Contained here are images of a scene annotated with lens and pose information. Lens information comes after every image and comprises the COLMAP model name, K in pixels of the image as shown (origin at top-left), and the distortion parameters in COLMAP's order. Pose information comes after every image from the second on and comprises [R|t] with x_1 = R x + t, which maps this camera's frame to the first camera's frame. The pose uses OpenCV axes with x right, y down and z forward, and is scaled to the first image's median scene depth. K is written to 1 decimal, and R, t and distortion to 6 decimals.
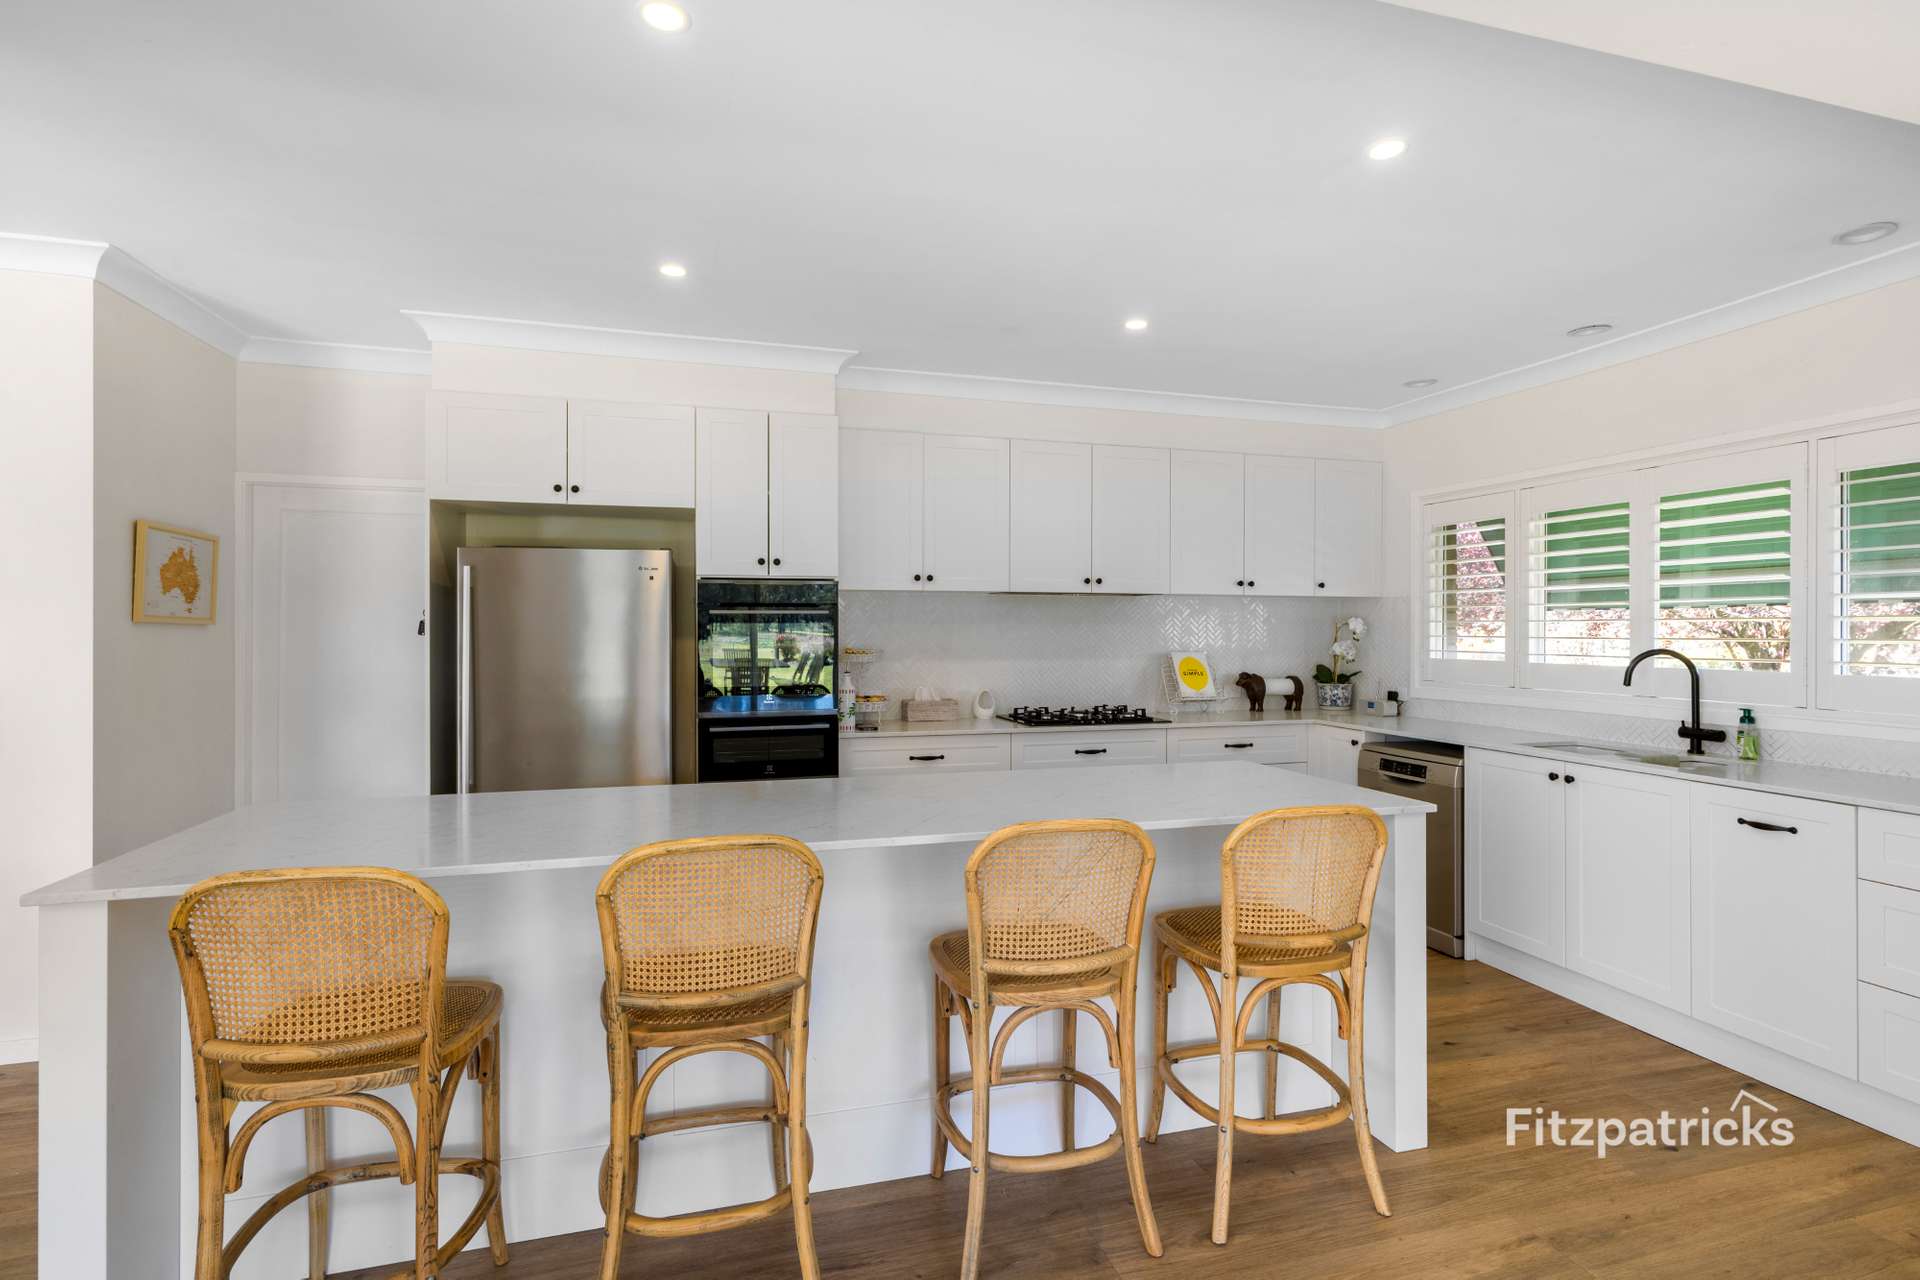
lens RADIAL K [[952.4, 0, 961.3], [0, 952.4, 632.7], [0, 0, 1]] dist [0.002327, 0.001870]
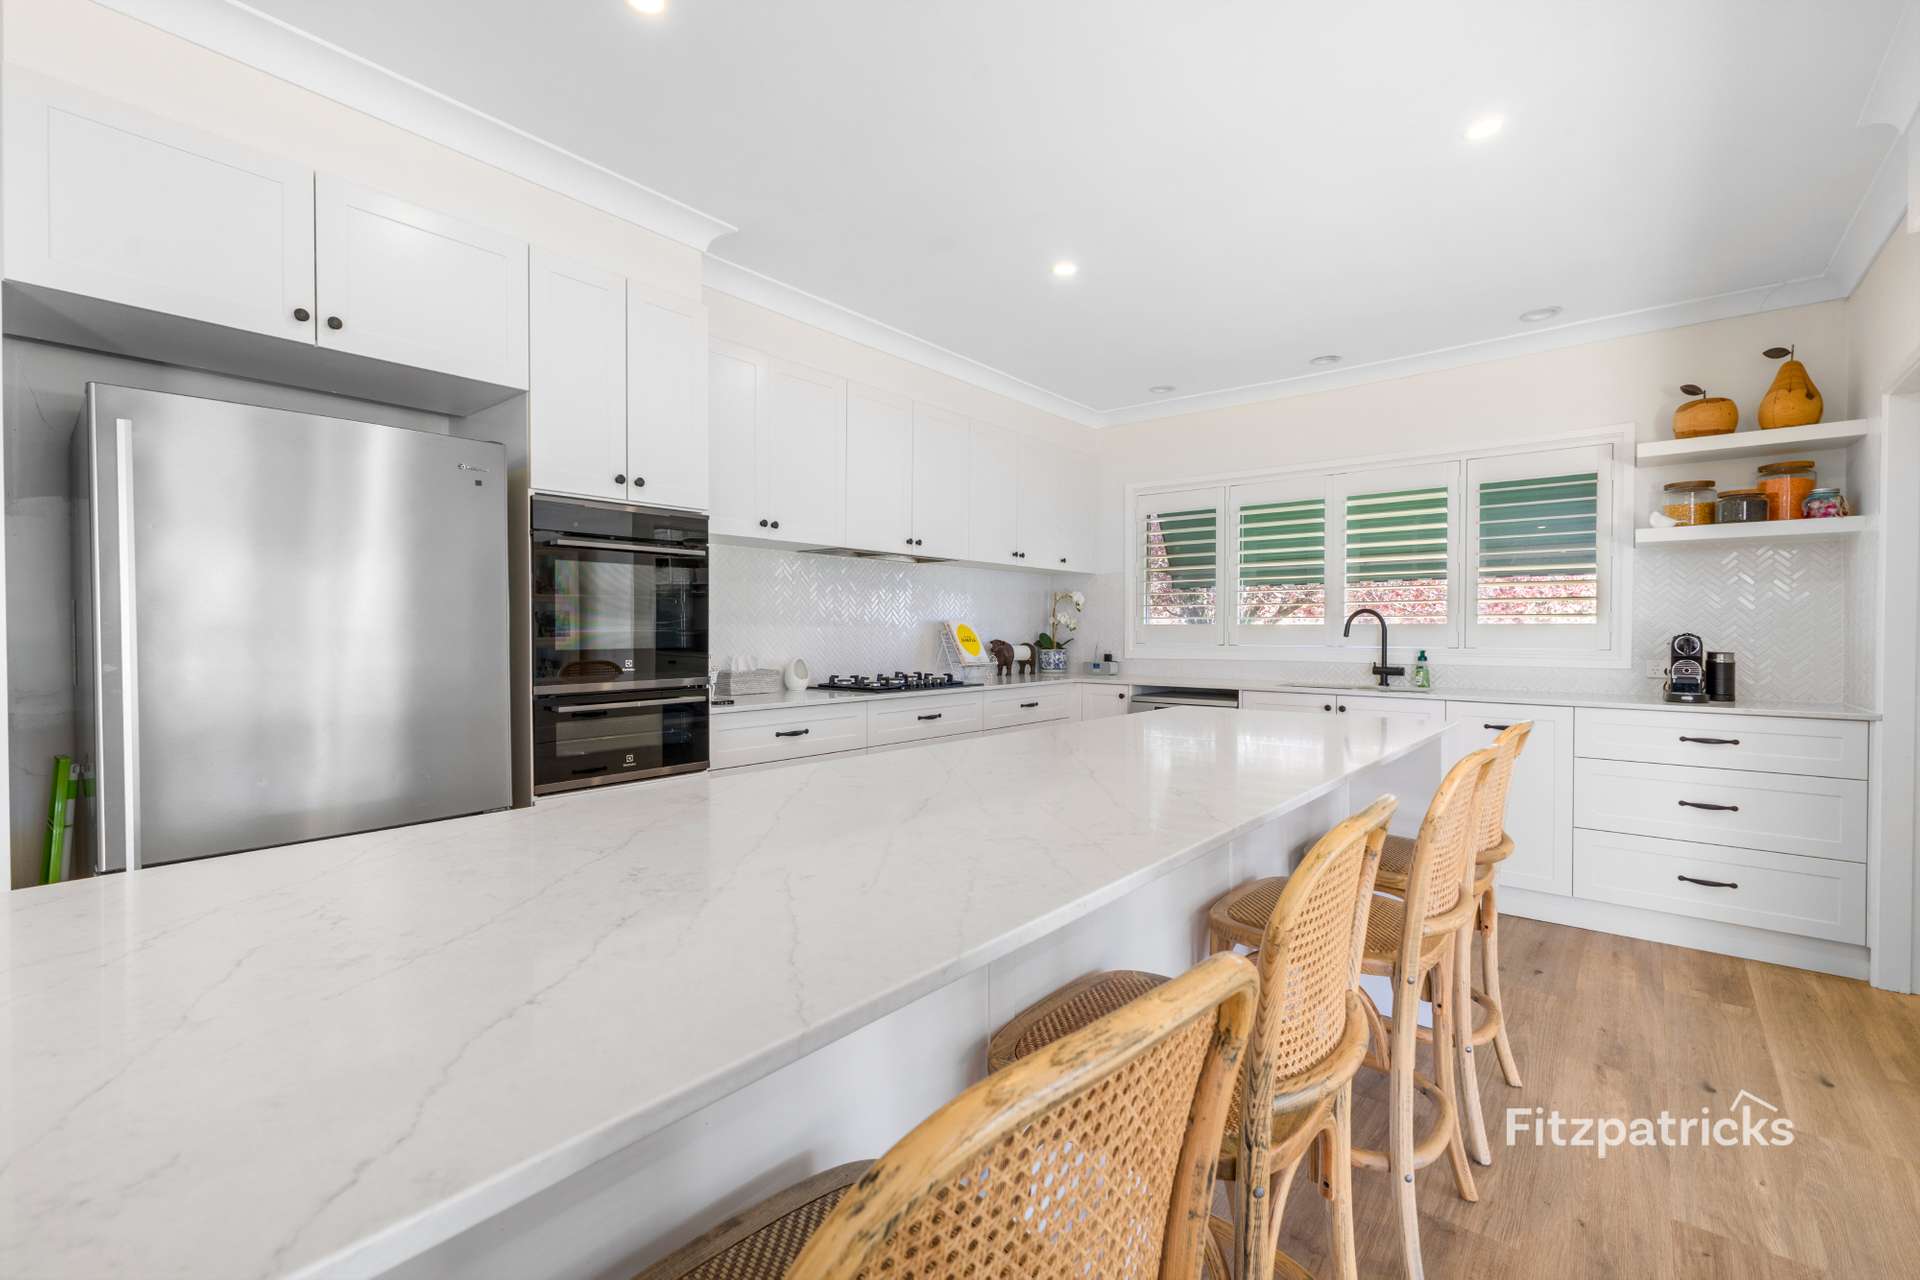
lens RADIAL K [[848.2, 0, 957.4], [0, 848.2, 641.0], [0, 0, 1]] dist [0.007659, -0.000107]
pose [[0.824217, -0.007020, 0.566231, -0.363468], [0.002220, 0.999956, 0.009165, 0.044522], [-0.566270, -0.006297, 0.824196, 0.307087]]
